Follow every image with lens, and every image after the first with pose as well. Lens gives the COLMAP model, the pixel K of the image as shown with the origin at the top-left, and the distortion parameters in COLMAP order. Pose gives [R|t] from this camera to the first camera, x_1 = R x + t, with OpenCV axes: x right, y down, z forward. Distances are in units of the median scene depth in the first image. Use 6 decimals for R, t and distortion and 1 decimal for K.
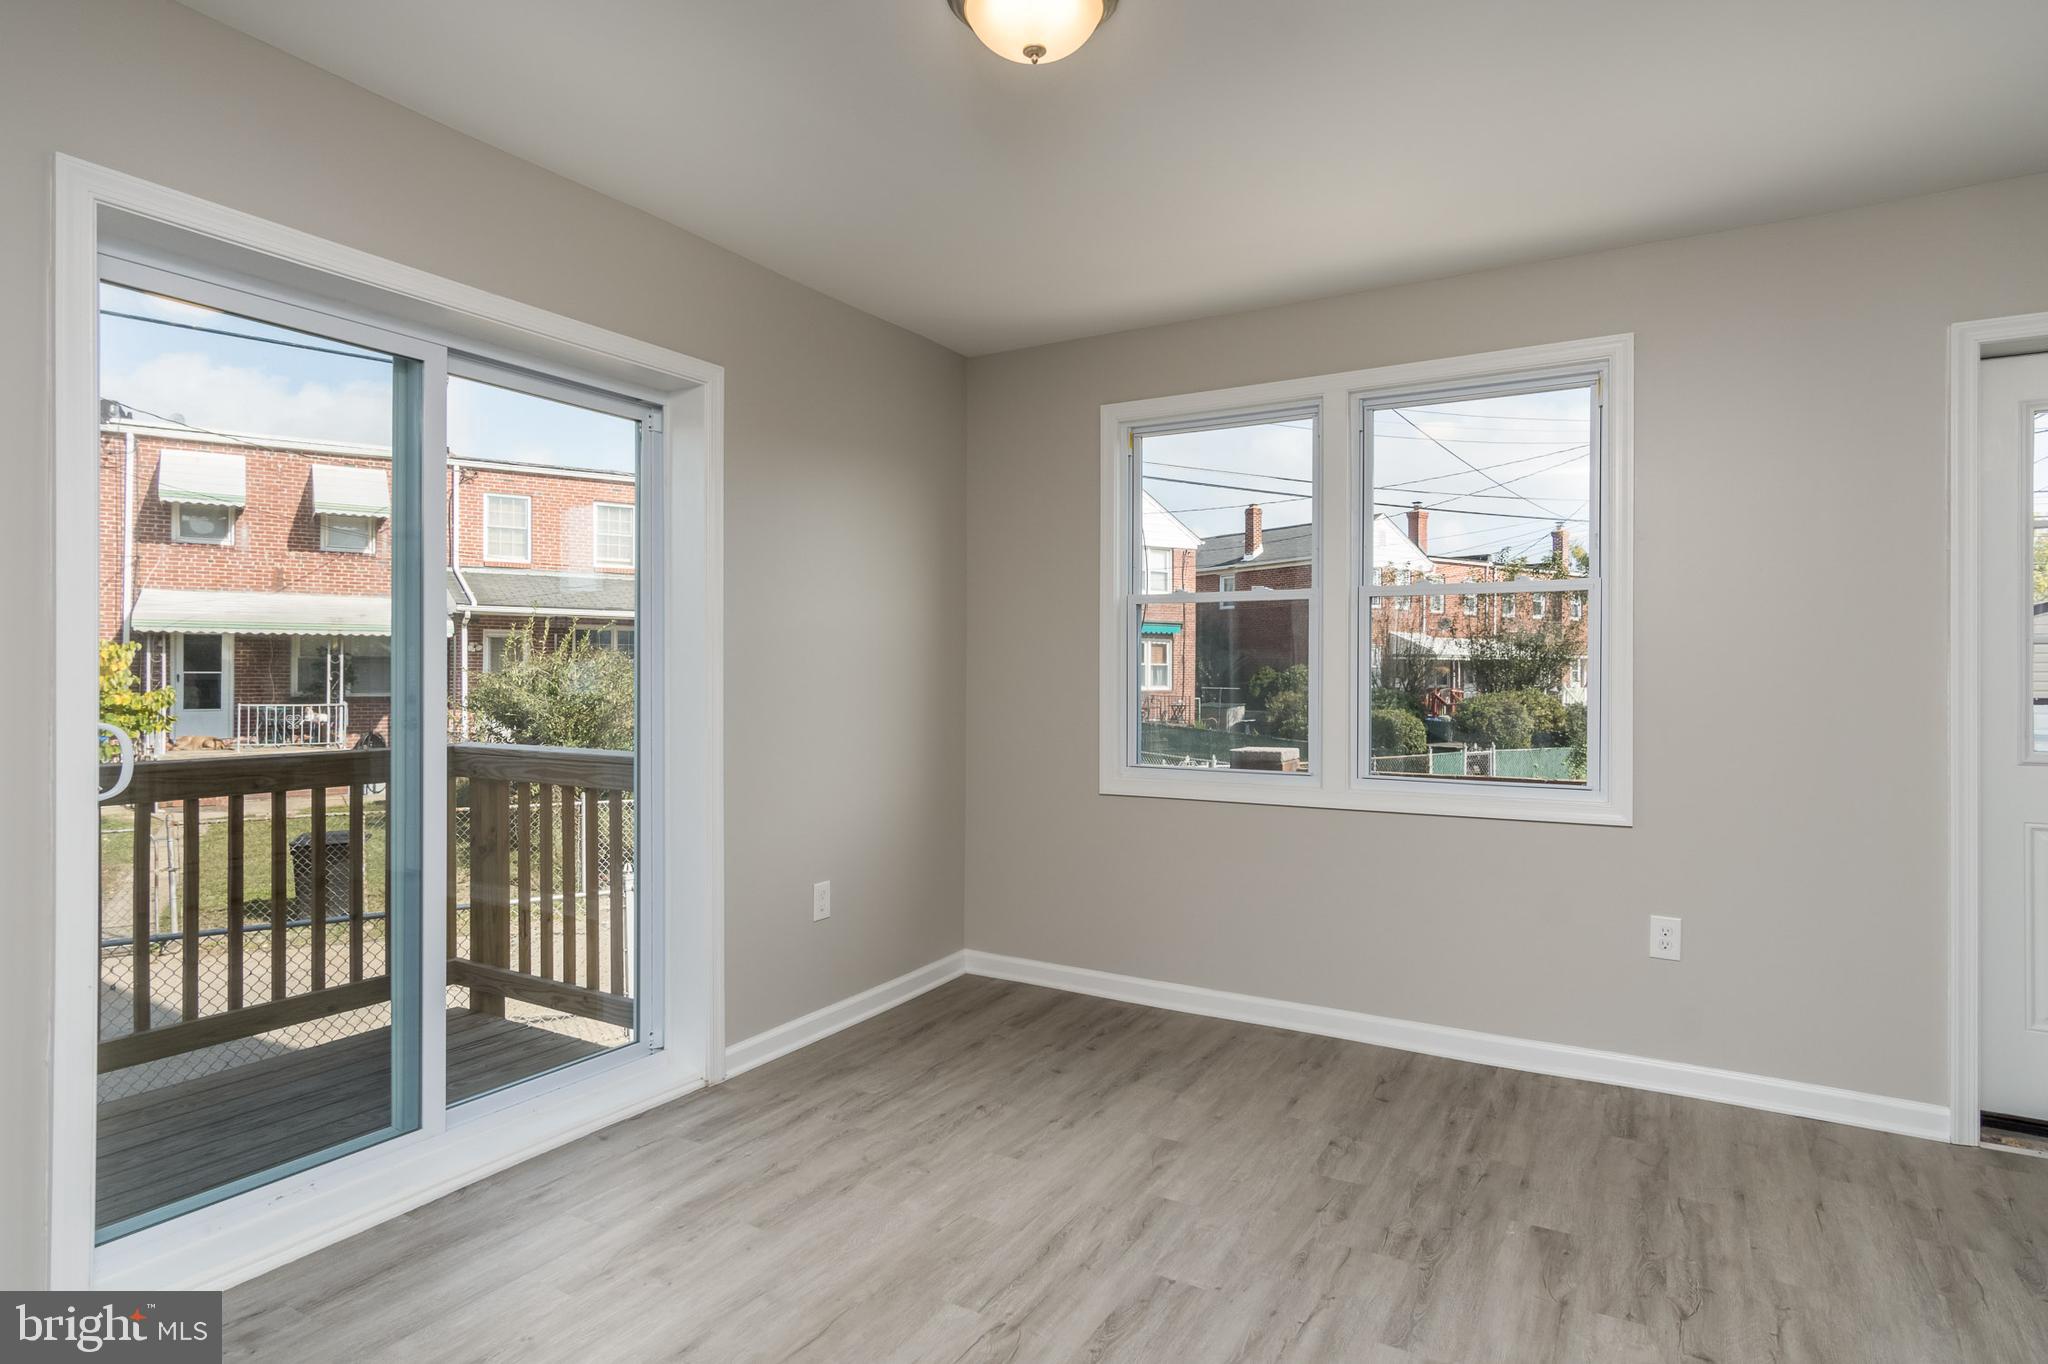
lens RADIAL K [[1092.2, 0, 1034.1], [0, 1092.2, 669.0], [0, 0, 1]] dist [0.004033, -0.000309]
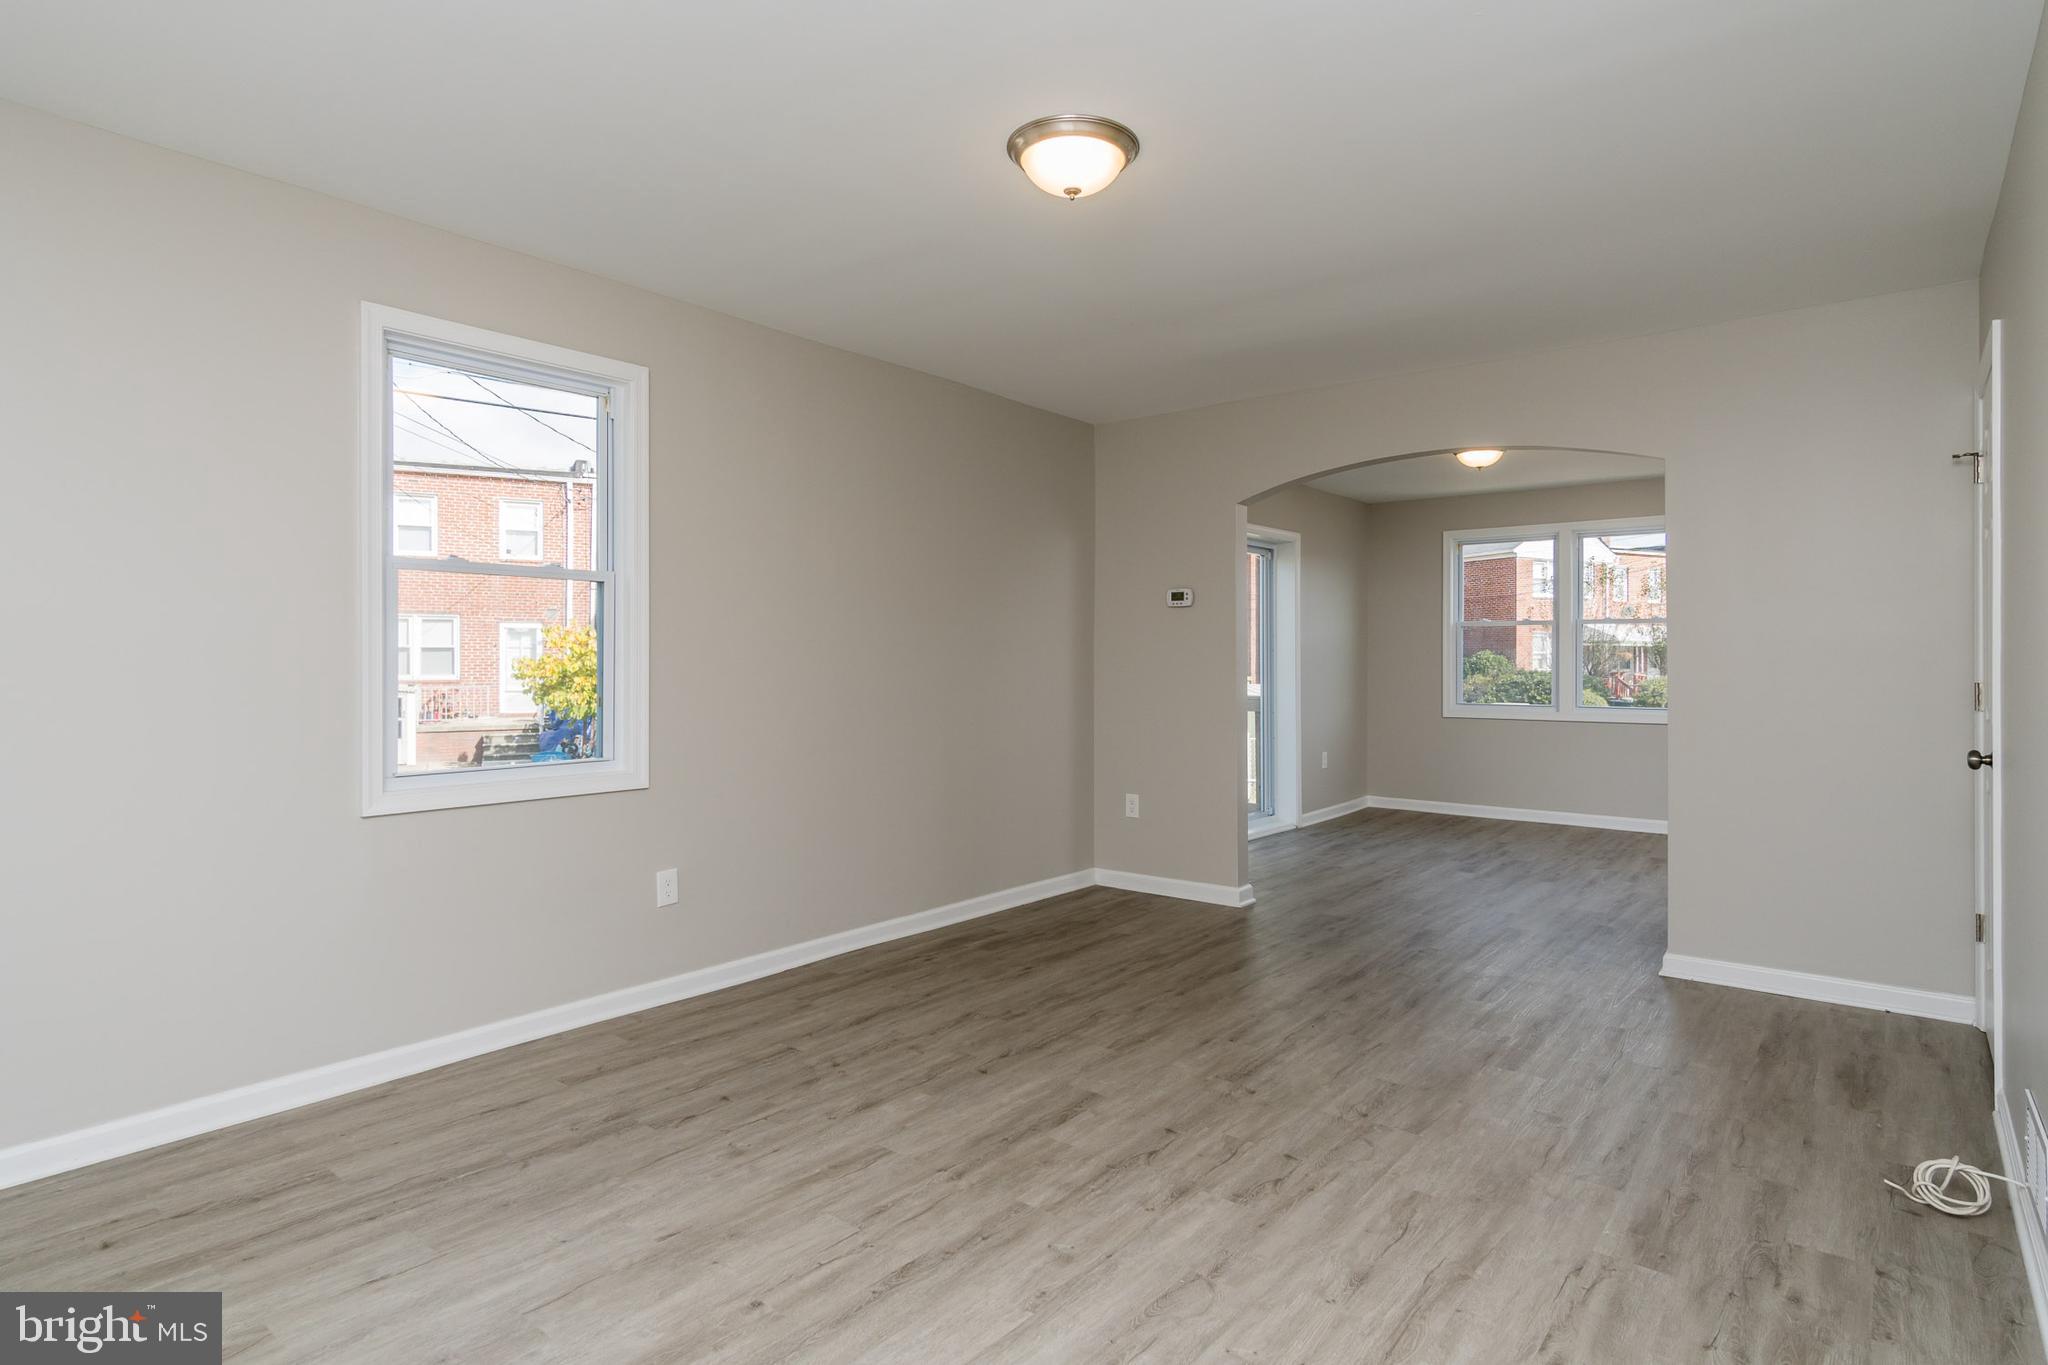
lens RADIAL K [[1092.2, 0, 1013.5], [0, 1092.2, 686.5], [0, 0, 1]] dist [0.004033, -0.000309]
pose [[0.988162, 0.002464, -0.153391, -0.460406], [0.002131, 0.999554, 0.029784, -0.010799], [0.153396, -0.029759, 0.987717, -1.275860]]
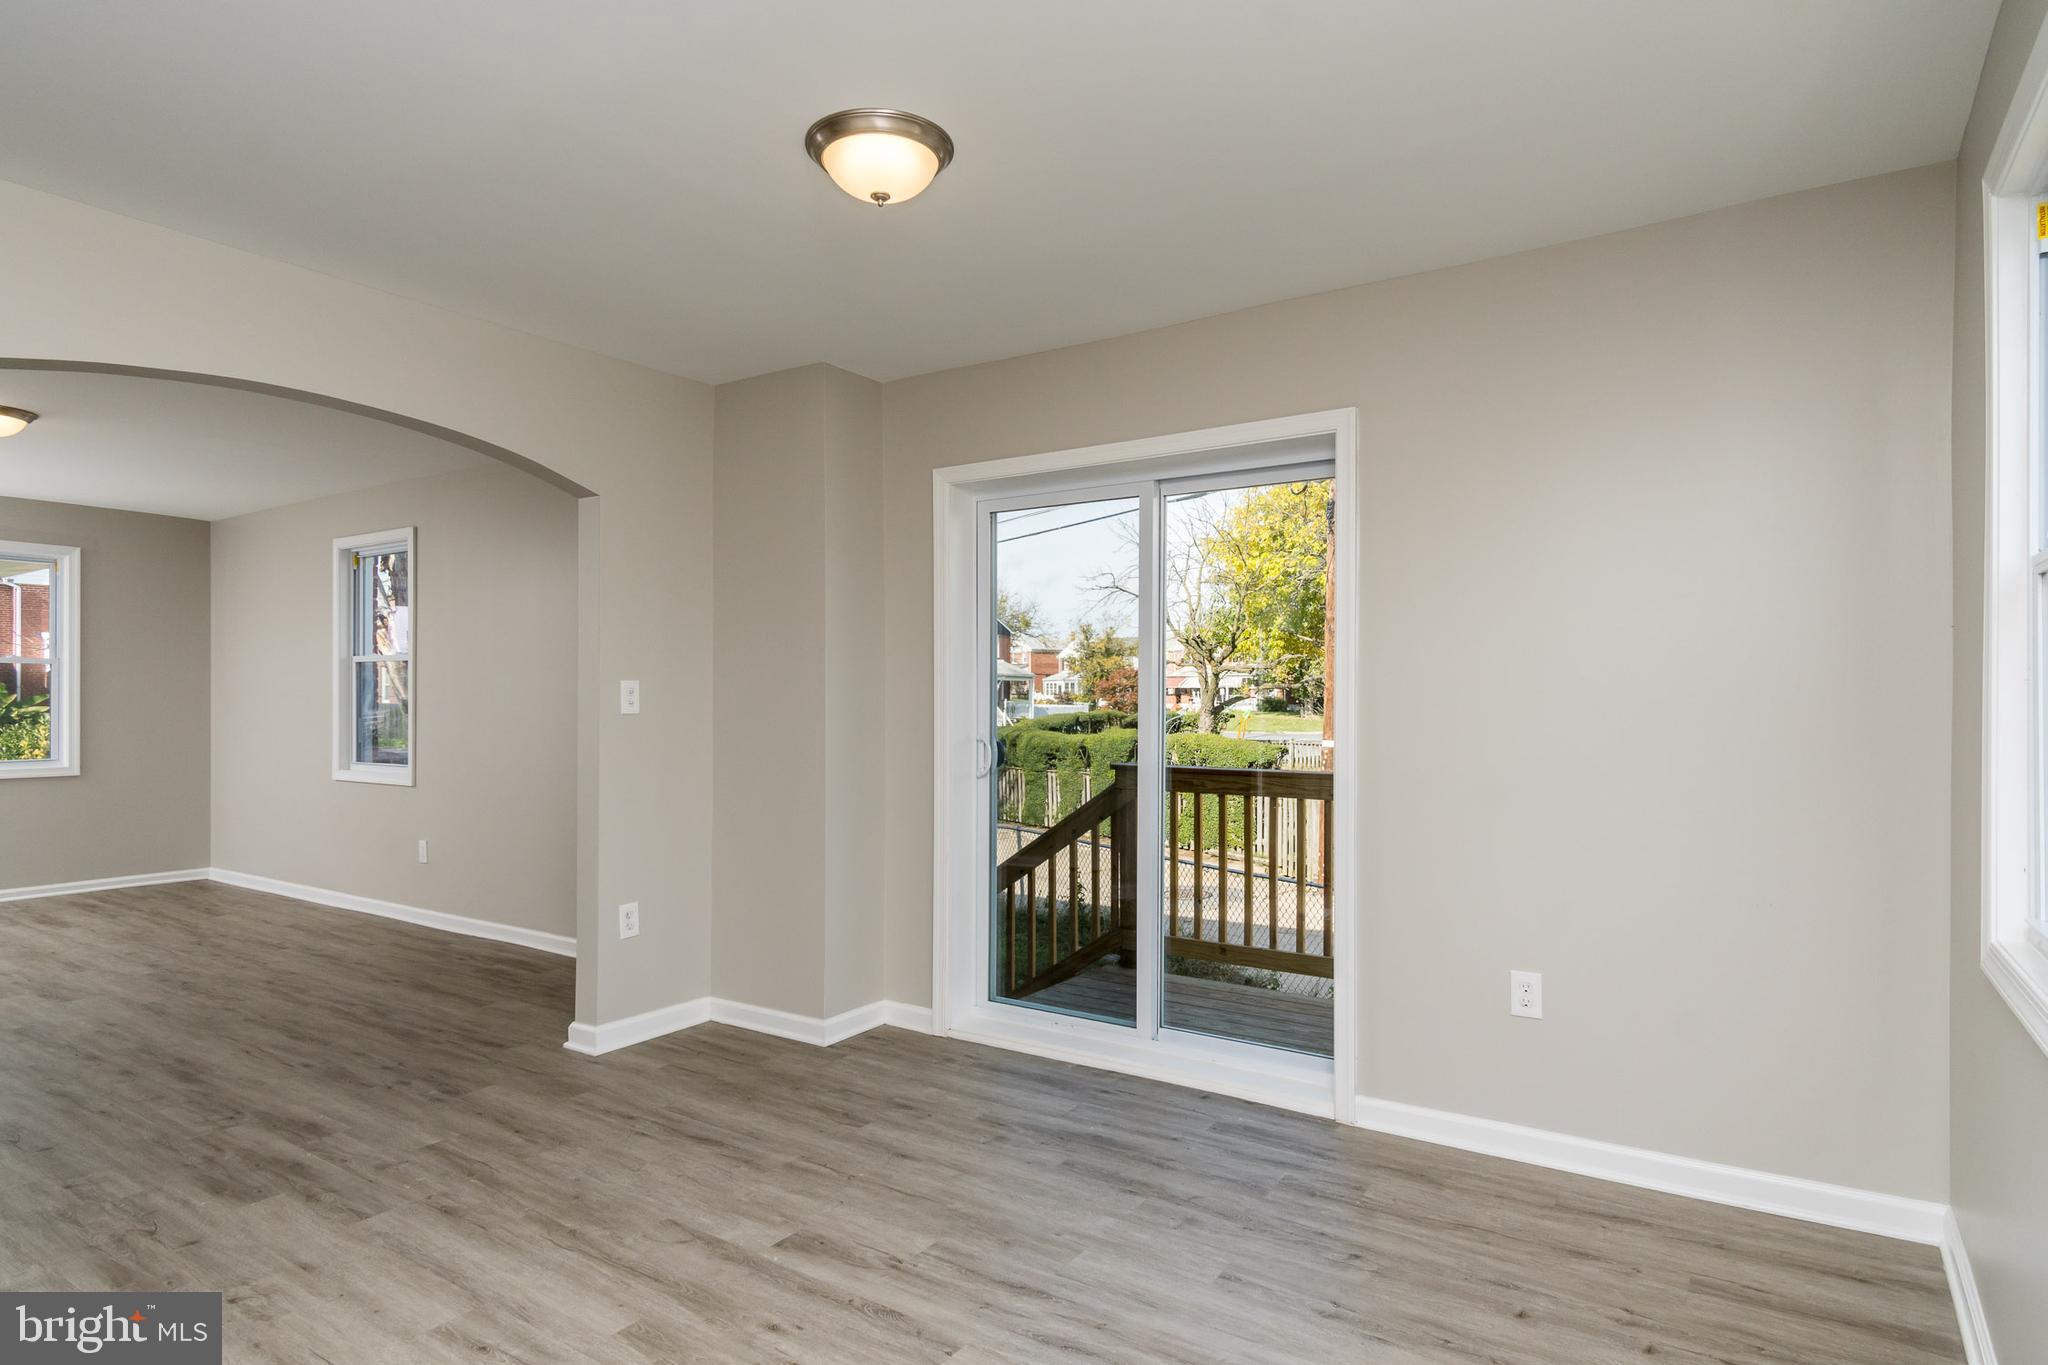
lens RADIAL K [[1092.2, 0, 1004.7], [0, 1092.2, 701.6], [0, 0, 1]] dist [0.004033, -0.000309]
pose [[-0.059396, -0.003468, -0.998228, 0.631264], [0.003637, 0.999987, -0.003691, -0.005566], [0.998228, -0.003850, -0.059383, 0.644439]]
